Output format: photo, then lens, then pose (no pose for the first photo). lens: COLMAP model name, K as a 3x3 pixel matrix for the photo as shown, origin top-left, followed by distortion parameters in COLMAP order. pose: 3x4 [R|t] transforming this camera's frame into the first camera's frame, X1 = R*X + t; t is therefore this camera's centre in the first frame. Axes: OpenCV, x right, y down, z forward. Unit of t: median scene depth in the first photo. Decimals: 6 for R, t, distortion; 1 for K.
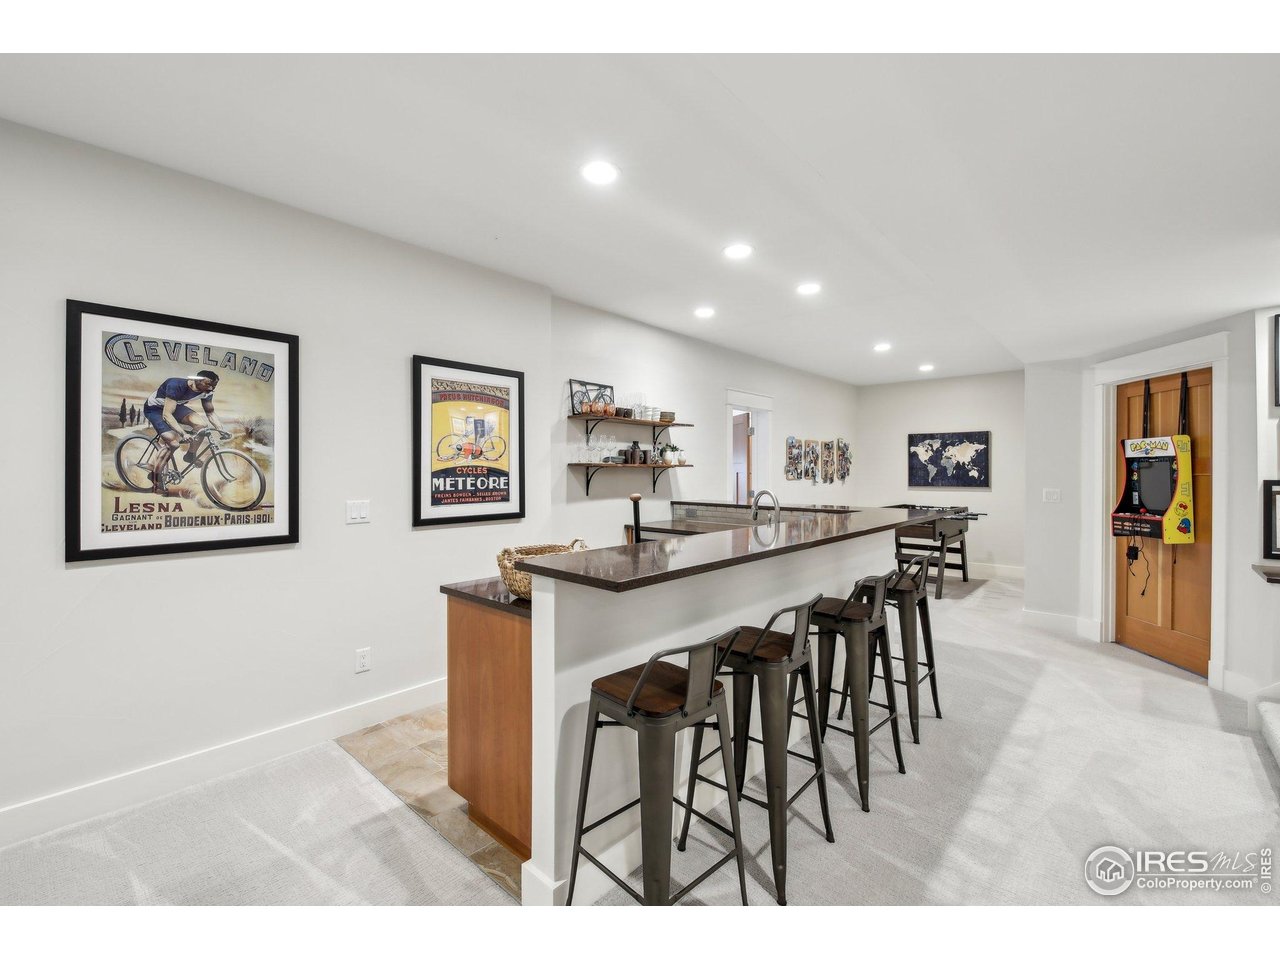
lens RADIAL K [[563.7, 0, 632.3], [0, 563.7, 472.3], [0, 0, 1]] dist [-0.006879, -0.003434]
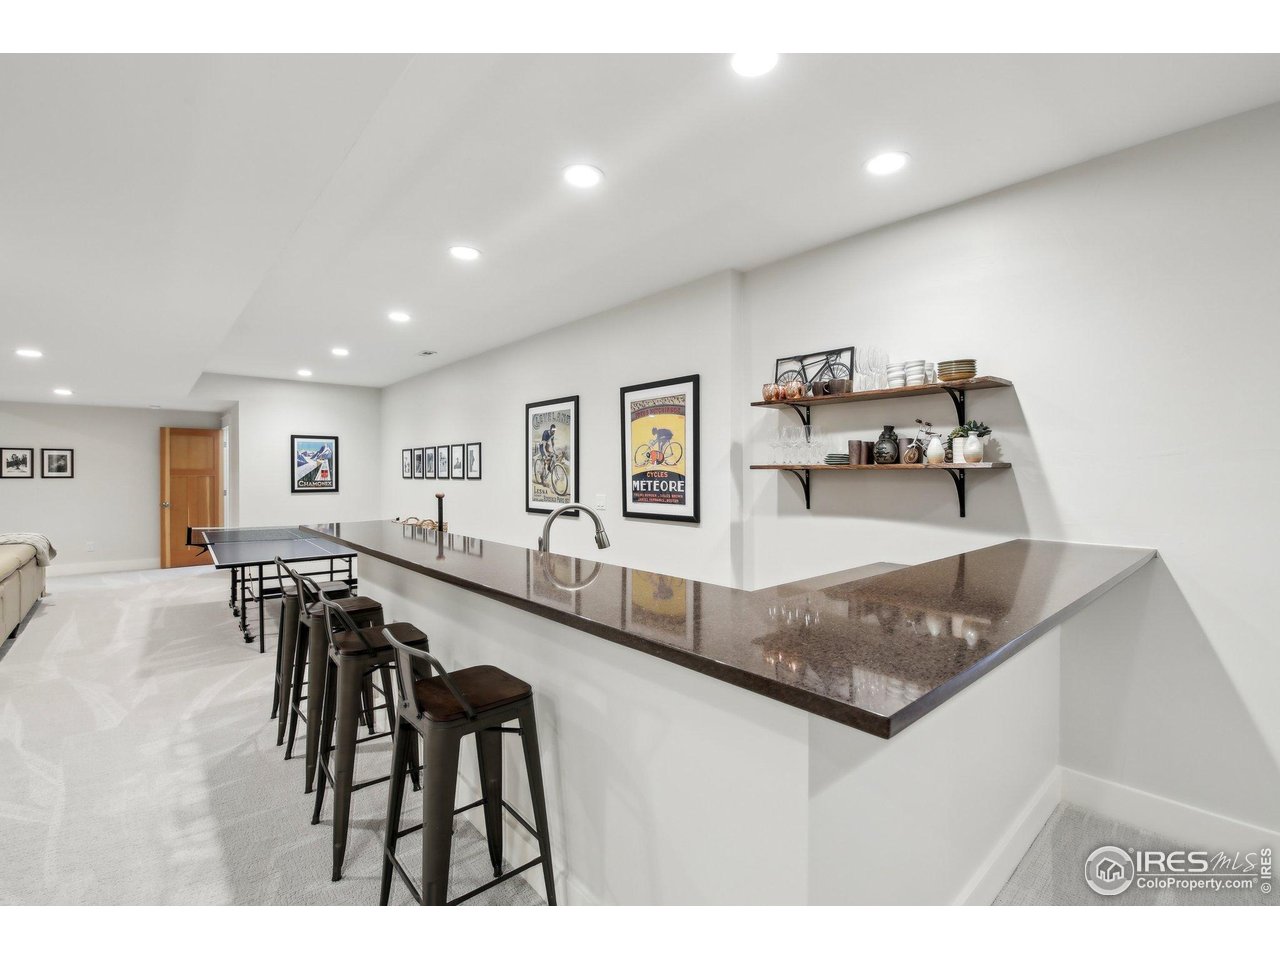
lens RADIAL K [[563.7, 0, 634.2], [0, 563.7, 480.5], [0, 0, 1]] dist [-0.006879, -0.003434]
pose [[-0.111763, 0.012655, -0.993654, 0.818554], [-0.001349, 0.999916, 0.012886, -0.005564], [0.993734, 0.002781, -0.111736, 1.032745]]
